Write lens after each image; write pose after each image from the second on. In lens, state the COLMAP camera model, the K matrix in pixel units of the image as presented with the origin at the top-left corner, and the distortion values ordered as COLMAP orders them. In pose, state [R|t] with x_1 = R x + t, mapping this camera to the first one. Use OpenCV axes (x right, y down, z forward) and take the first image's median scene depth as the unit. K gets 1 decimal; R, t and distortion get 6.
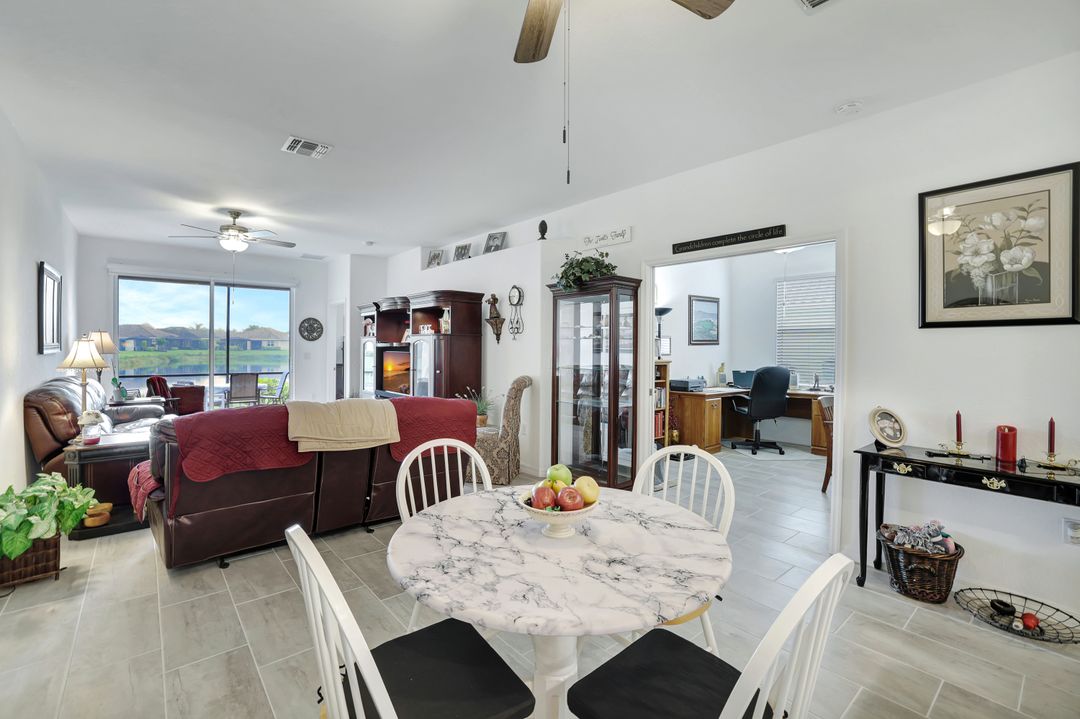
lens RADIAL K [[475.9, 0, 534.8], [0, 475.9, 351.5], [0, 0, 1]] dist [-0.051470, 0.014311]
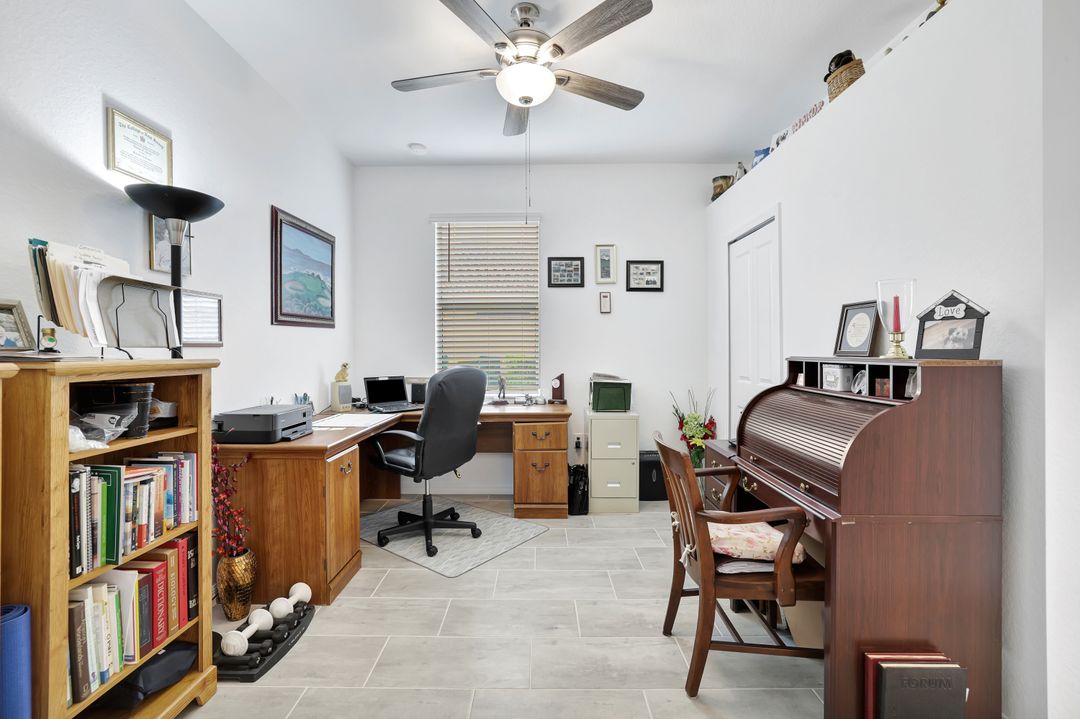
lens RADIAL K [[475.9, 0, 534.8], [0, 475.9, 351.5], [0, 0, 1]] dist [-0.051470, 0.014311]
pose [[0.668806, -0.013065, 0.743322, 0.203375], [0.012679, 0.999901, 0.006167, 0.014518], [-0.743328, 0.005300, 0.668906, 0.652094]]
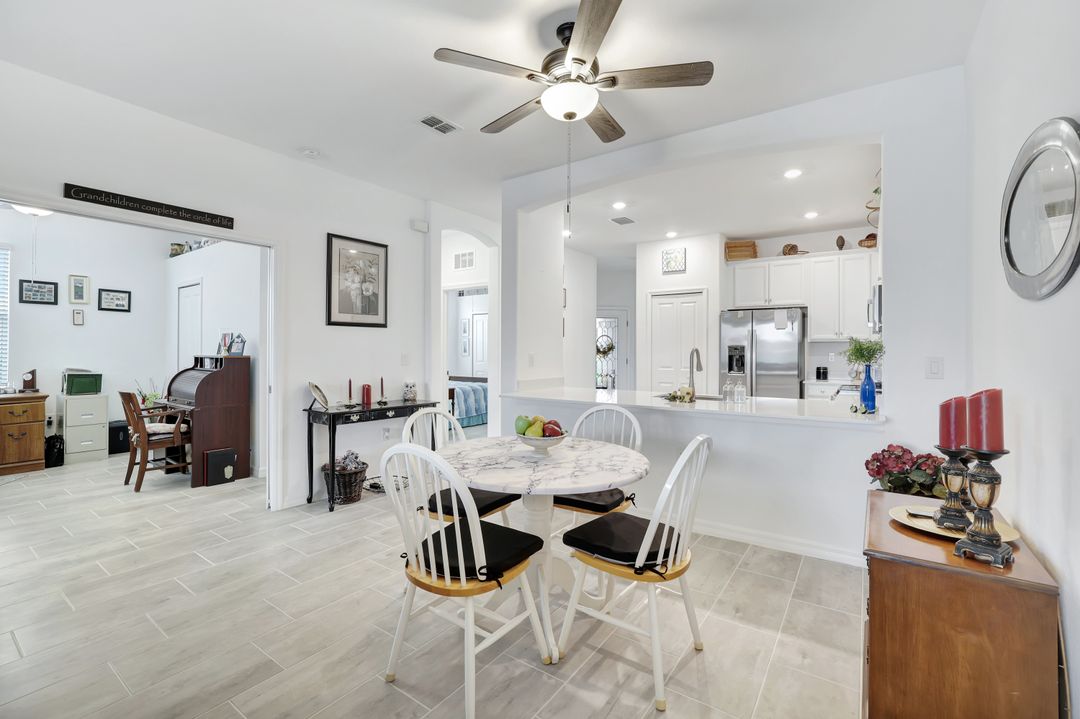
lens RADIAL K [[475.9, 0, 534.8], [0, 475.9, 351.5], [0, 0, 1]] dist [-0.051470, 0.014311]
pose [[-0.230779, -0.004211, 0.972997, -0.363644], [-0.001203, 0.999991, 0.004042, 0.012485], [-0.973005, -0.000238, -0.230782, 0.333490]]
